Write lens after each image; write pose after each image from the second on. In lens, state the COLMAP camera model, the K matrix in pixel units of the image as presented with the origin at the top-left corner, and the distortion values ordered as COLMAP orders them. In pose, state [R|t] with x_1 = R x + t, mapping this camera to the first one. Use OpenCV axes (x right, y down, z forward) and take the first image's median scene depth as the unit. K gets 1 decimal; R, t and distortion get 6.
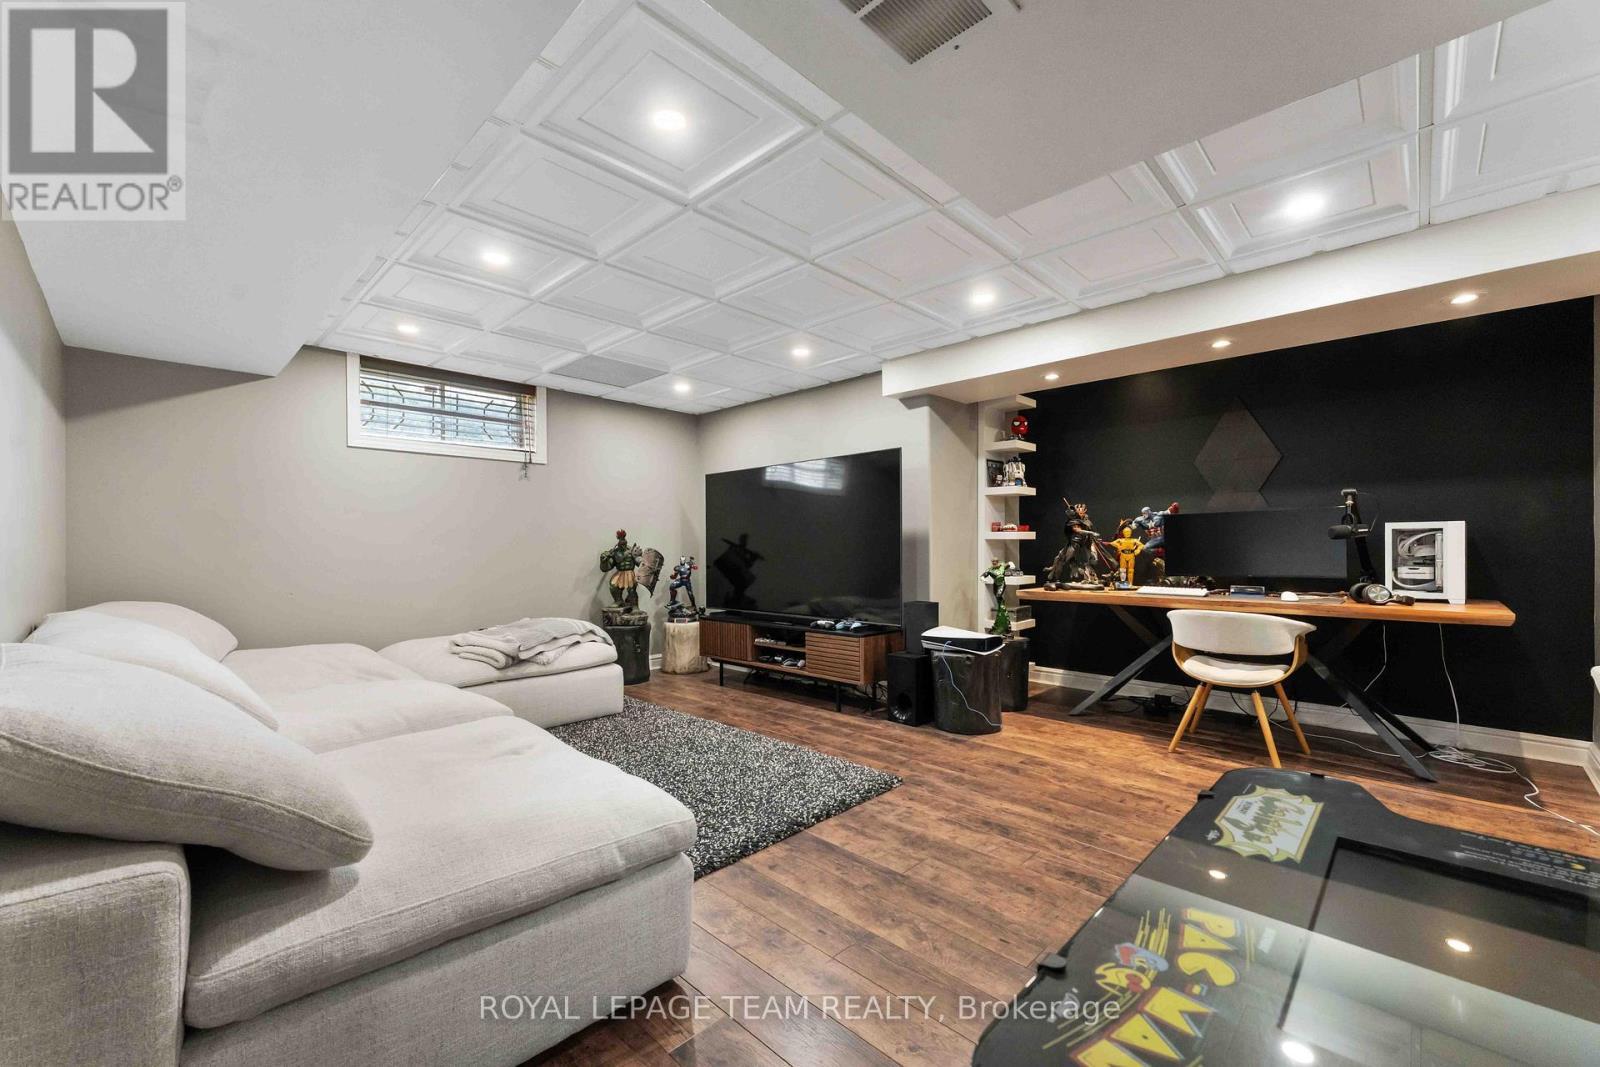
lens RADIAL K [[650.9, 0, 797.9], [0, 650.9, 542.4], [0, 0, 1]] dist [0.000740, 0.000796]
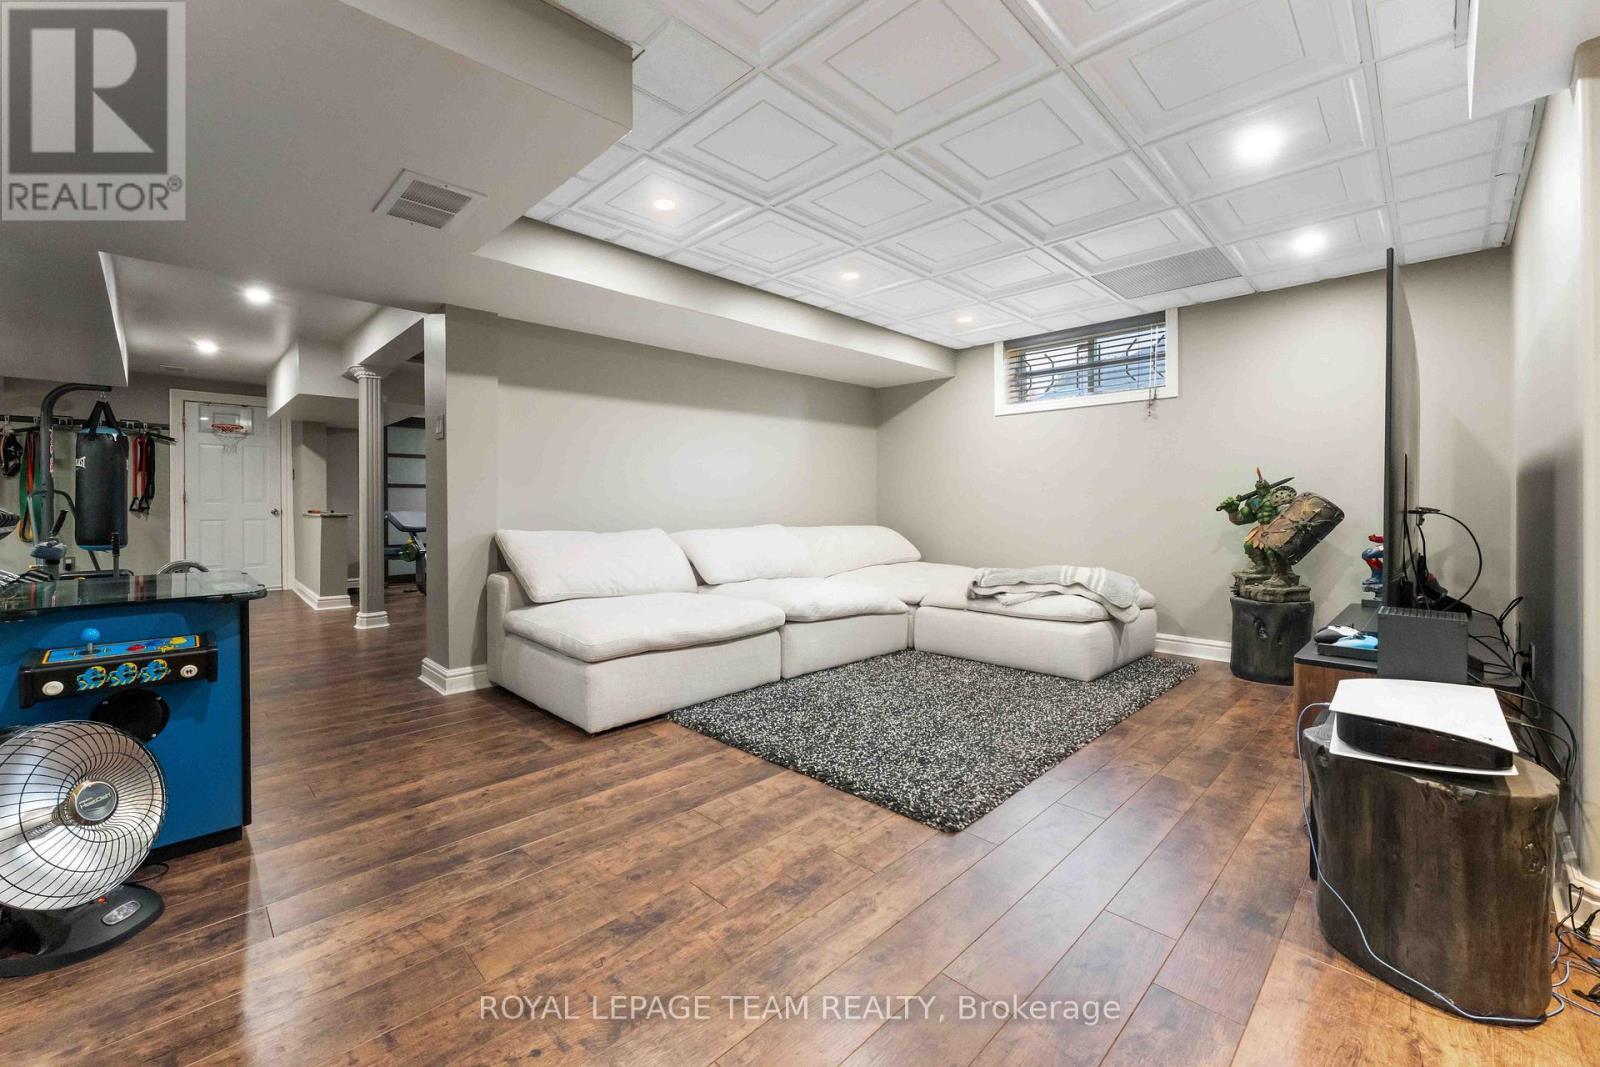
lens RADIAL K [[650.9, 0, 773.4], [0, 650.9, 504.9], [0, 0, 1]] dist [0.000740, 0.000796]
pose [[-0.028565, 0.005688, -0.999576, 0.908368], [0.007171, 0.999959, 0.005485, 0.026474], [0.999566, -0.007011, -0.028604, 0.907003]]
